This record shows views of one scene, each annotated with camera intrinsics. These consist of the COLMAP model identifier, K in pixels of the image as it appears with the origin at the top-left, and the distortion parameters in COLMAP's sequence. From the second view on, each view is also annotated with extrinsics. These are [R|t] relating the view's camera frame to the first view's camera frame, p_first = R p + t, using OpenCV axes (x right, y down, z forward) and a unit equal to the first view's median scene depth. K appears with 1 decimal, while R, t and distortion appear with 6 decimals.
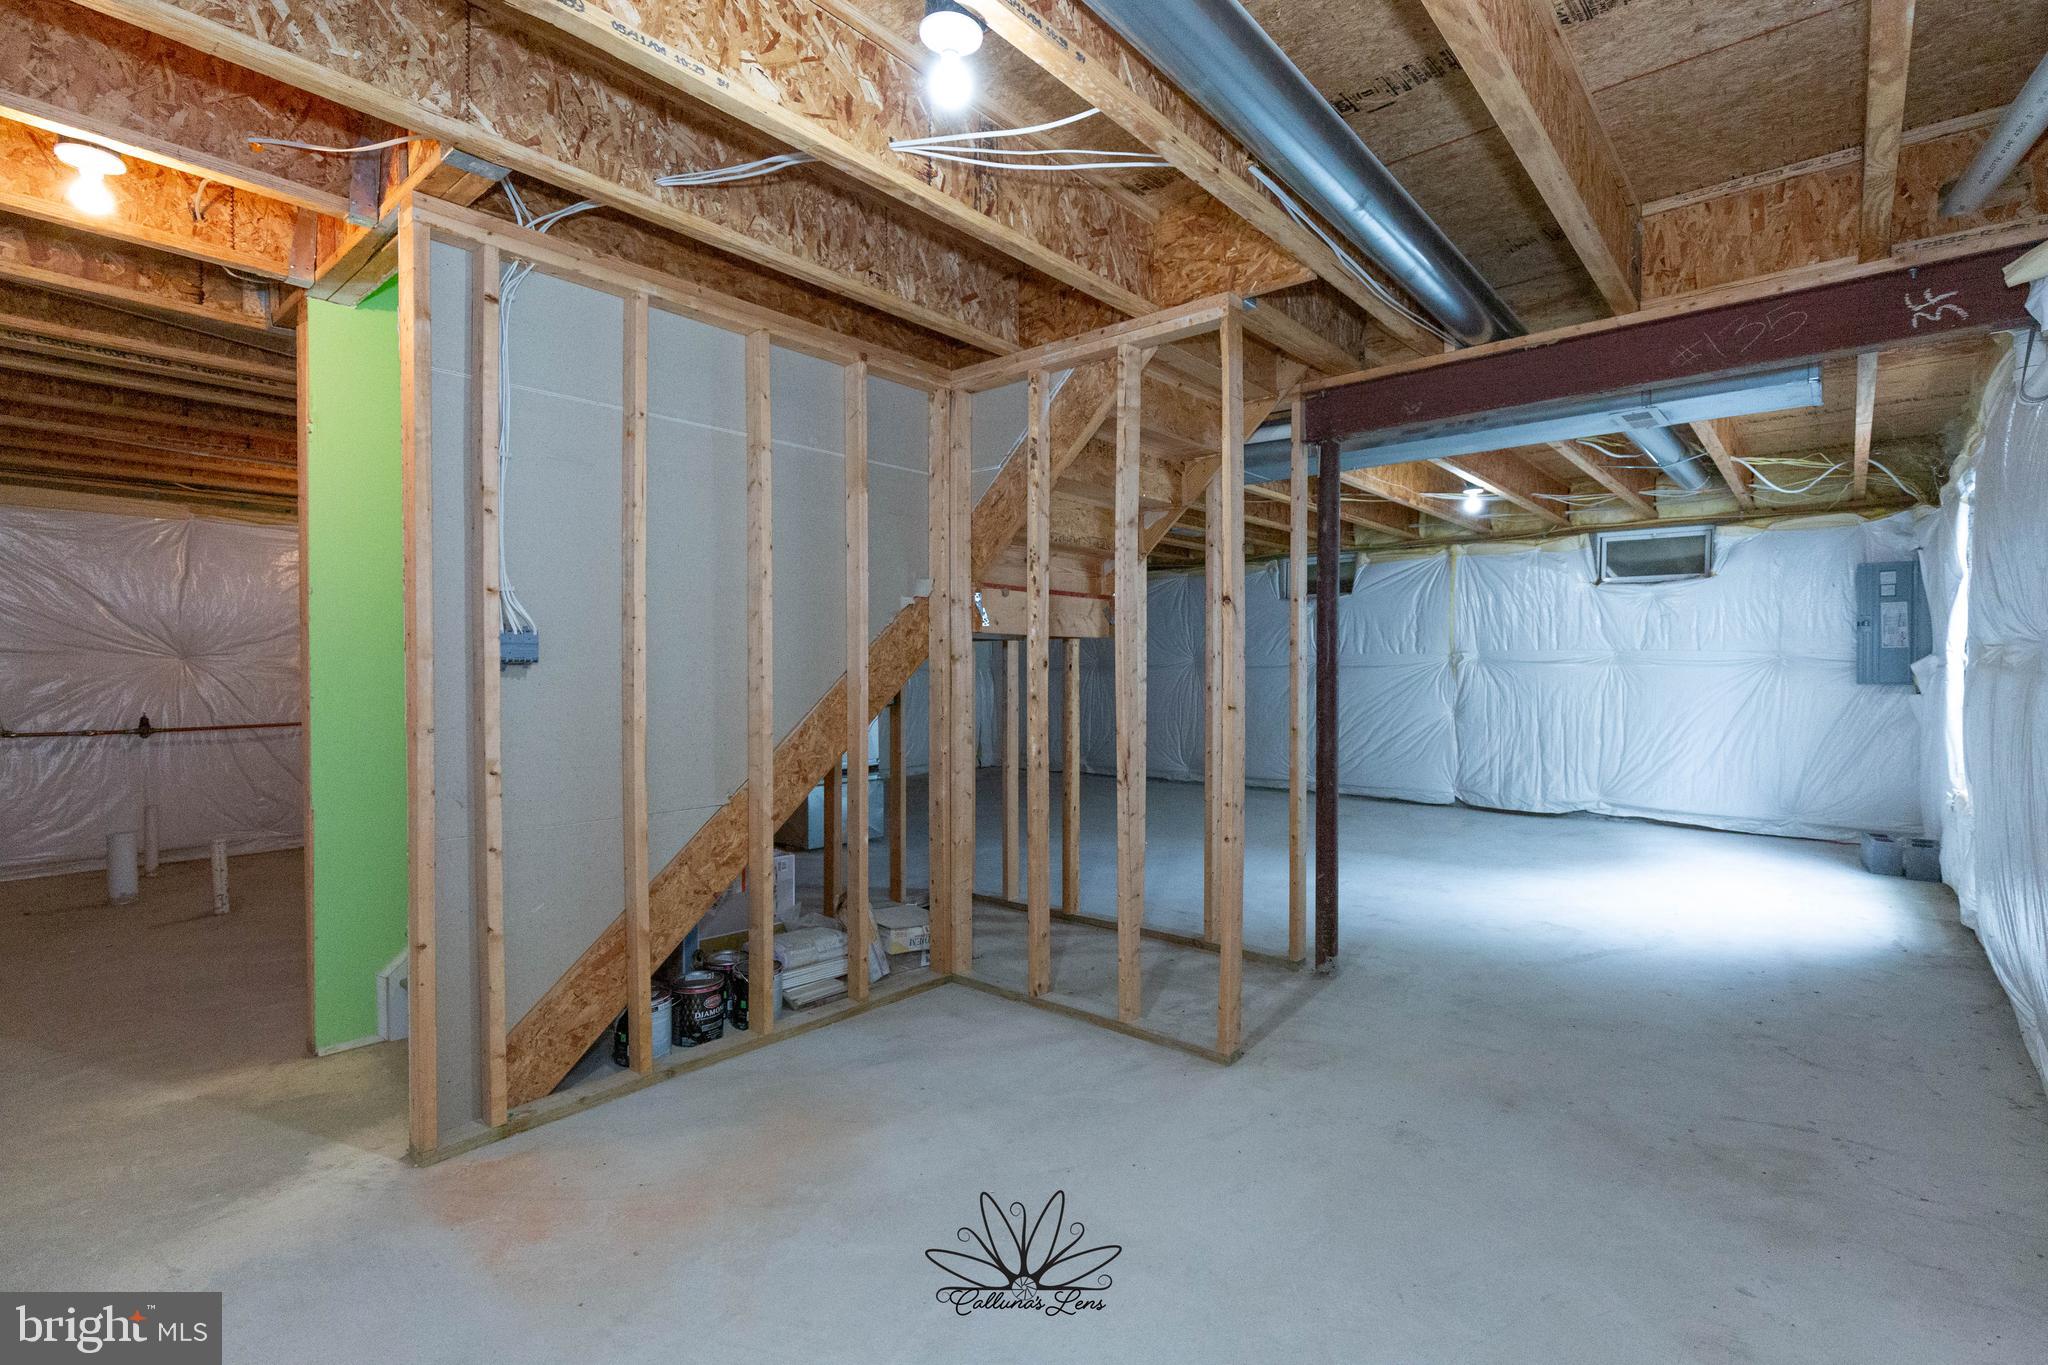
lens RADIAL K [[945.9, 0, 1039.0], [0, 945.9, 682.9], [0, 0, 1]] dist [0.020679, 0.000371]
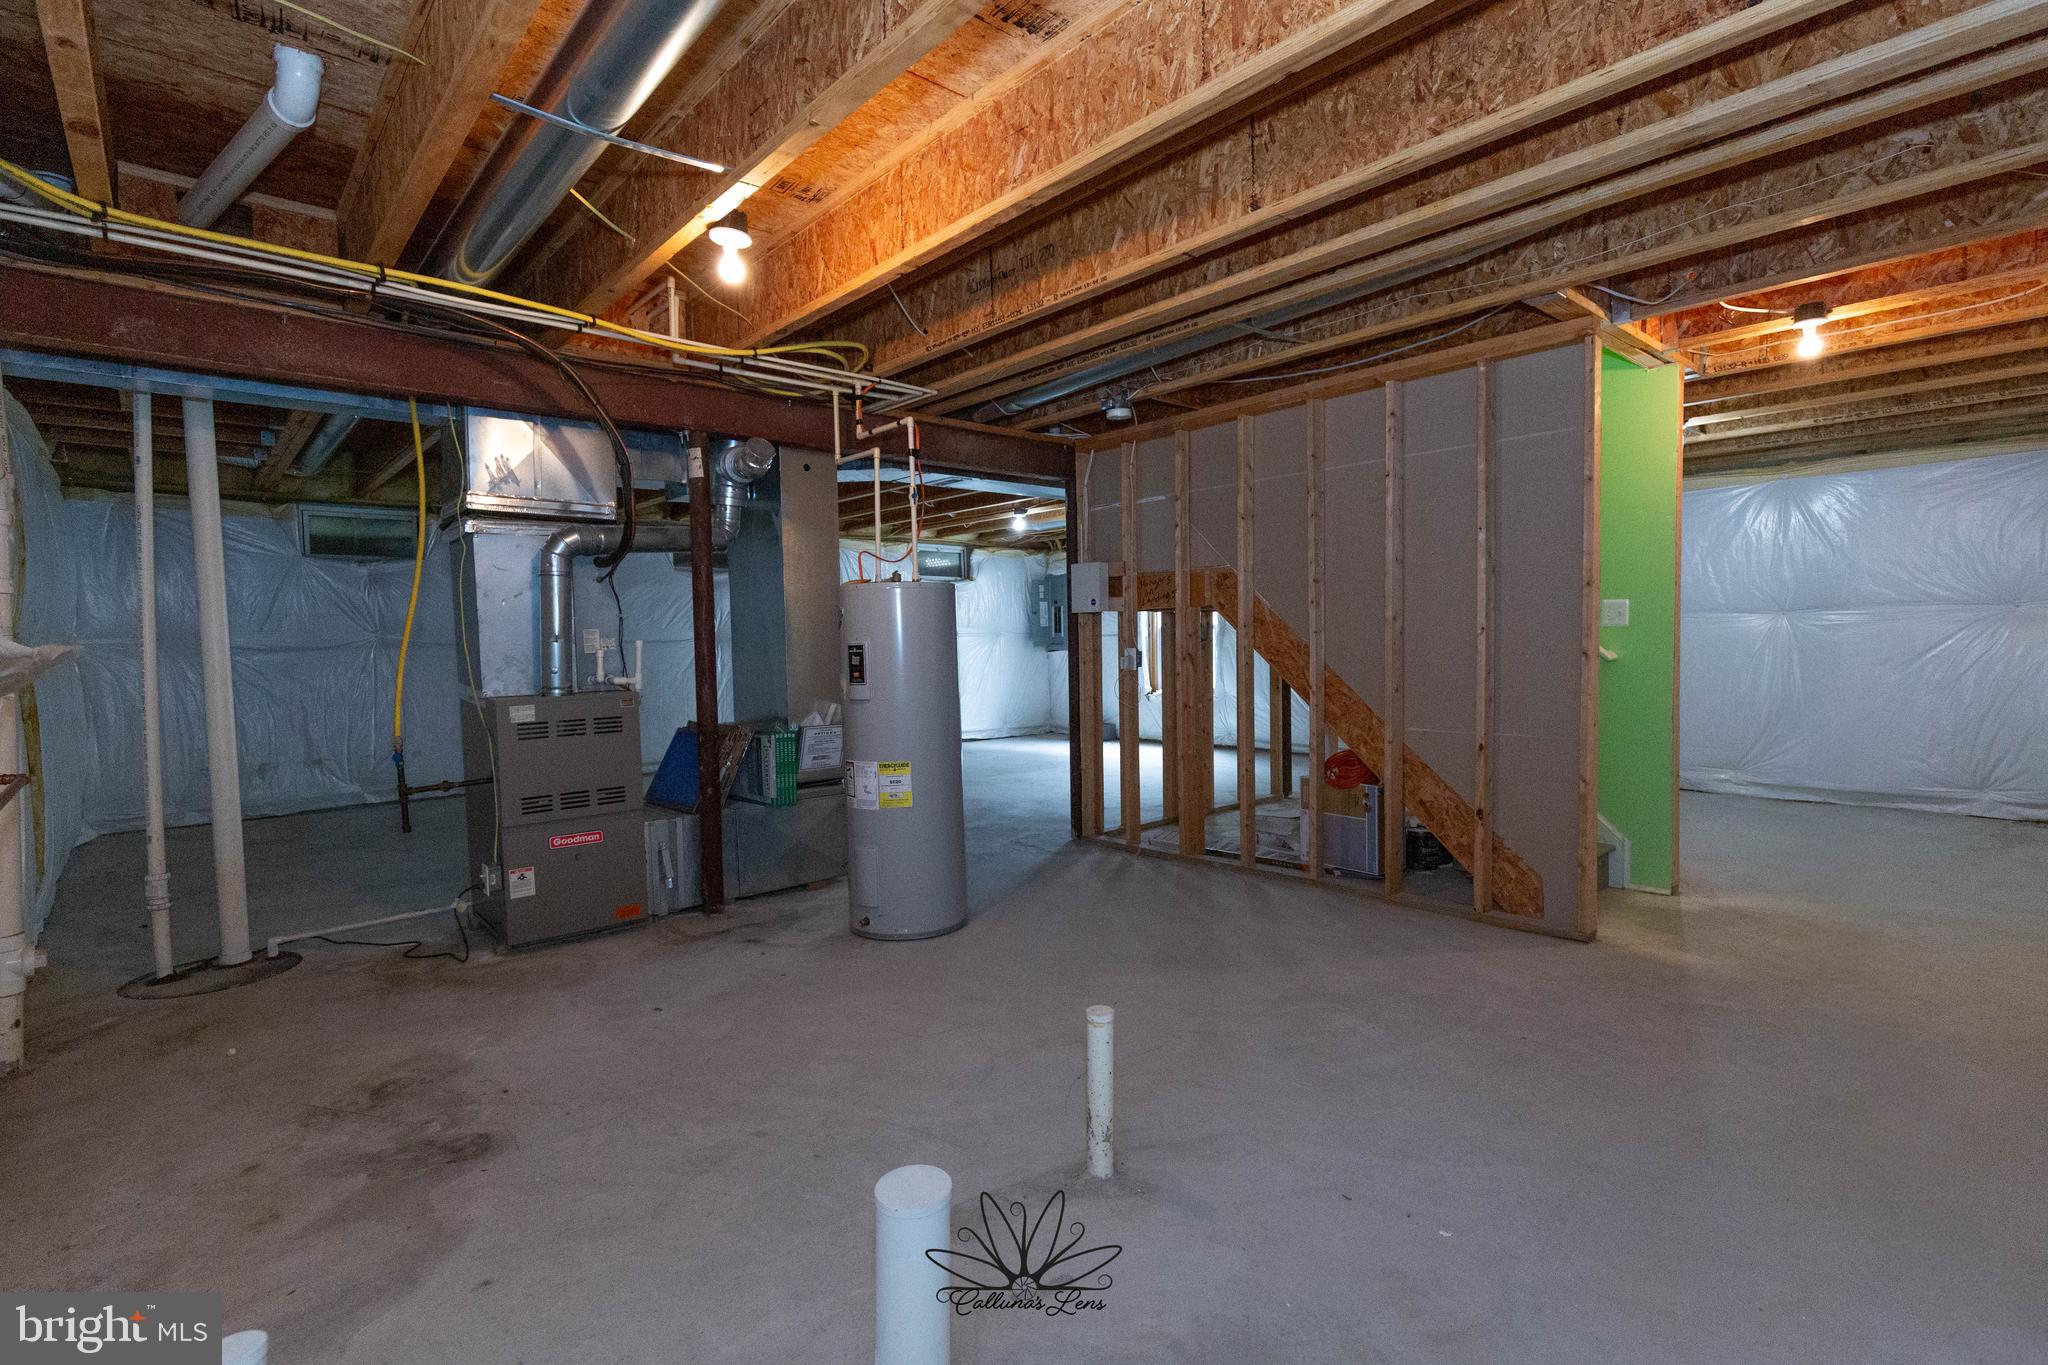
lens RADIAL K [[945.9, 0, 1039.0], [0, 945.9, 682.9], [0, 0, 1]] dist [0.020679, 0.000371]
pose [[0.134035, -0.056284, 0.989377, -1.377187], [0.027710, 0.998208, 0.053032, -0.026504], [-0.990589, 0.020308, 0.135355, 1.023032]]
